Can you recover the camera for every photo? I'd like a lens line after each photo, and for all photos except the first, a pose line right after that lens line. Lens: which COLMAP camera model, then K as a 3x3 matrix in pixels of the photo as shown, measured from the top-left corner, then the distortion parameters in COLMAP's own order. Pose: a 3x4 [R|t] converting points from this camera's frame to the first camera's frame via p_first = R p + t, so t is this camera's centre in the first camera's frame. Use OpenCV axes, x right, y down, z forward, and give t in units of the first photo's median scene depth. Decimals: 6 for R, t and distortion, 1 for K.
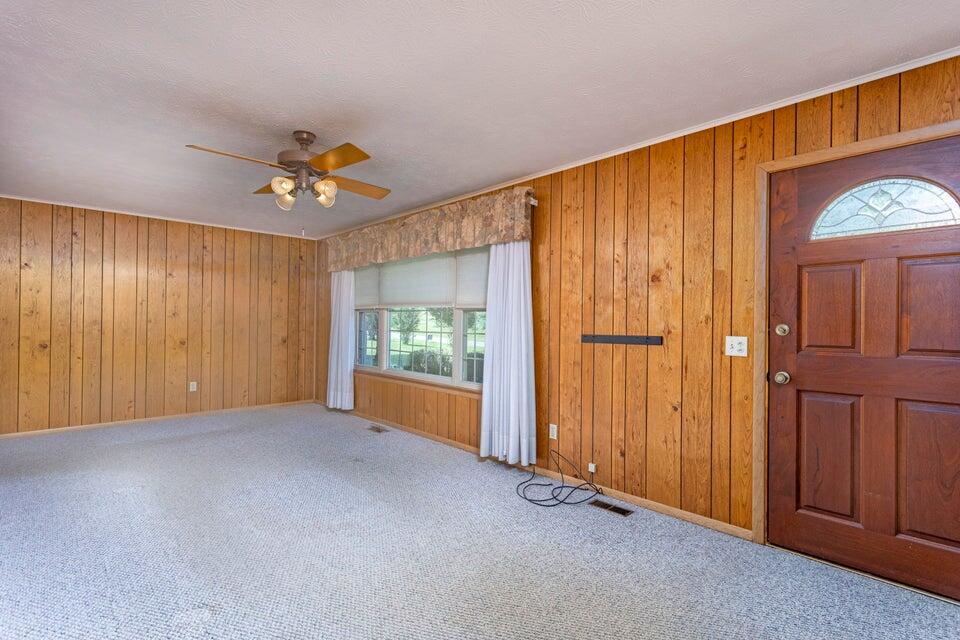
lens RADIAL K [[457.0, 0, 480.0], [0, 457.0, 320.0], [0, 0, 1]] dist [-0.001117, 0.000077]
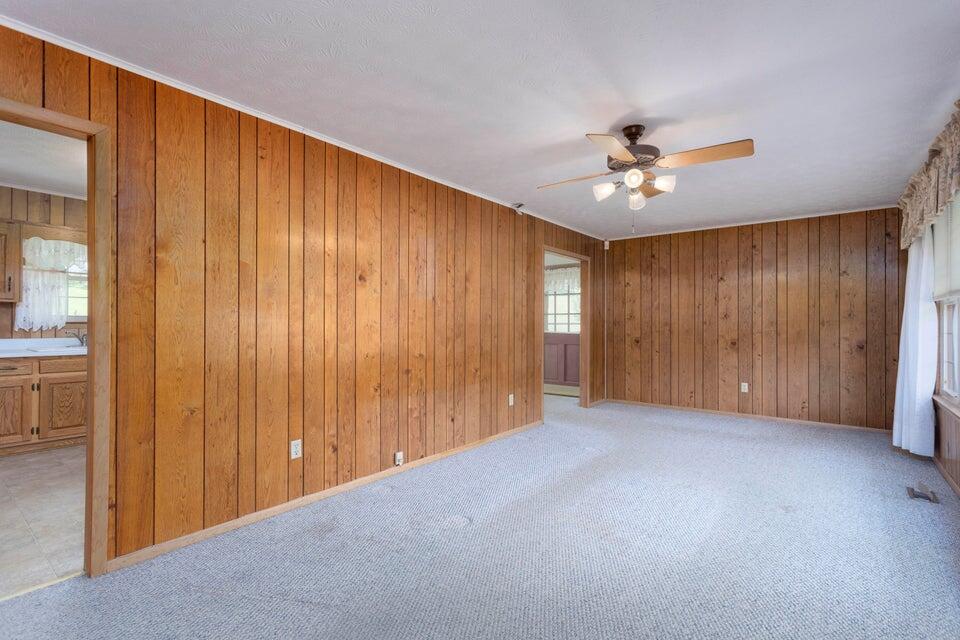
lens RADIAL K [[457.0, 0, 480.0], [0, 457.0, 320.0], [0, 0, 1]] dist [-0.001117, 0.000077]
pose [[0.121525, -0.011445, -0.992522, 0.295392], [0.007868, 0.999913, -0.010567, 0.003542], [0.992557, -0.006525, 0.121604, 0.299999]]
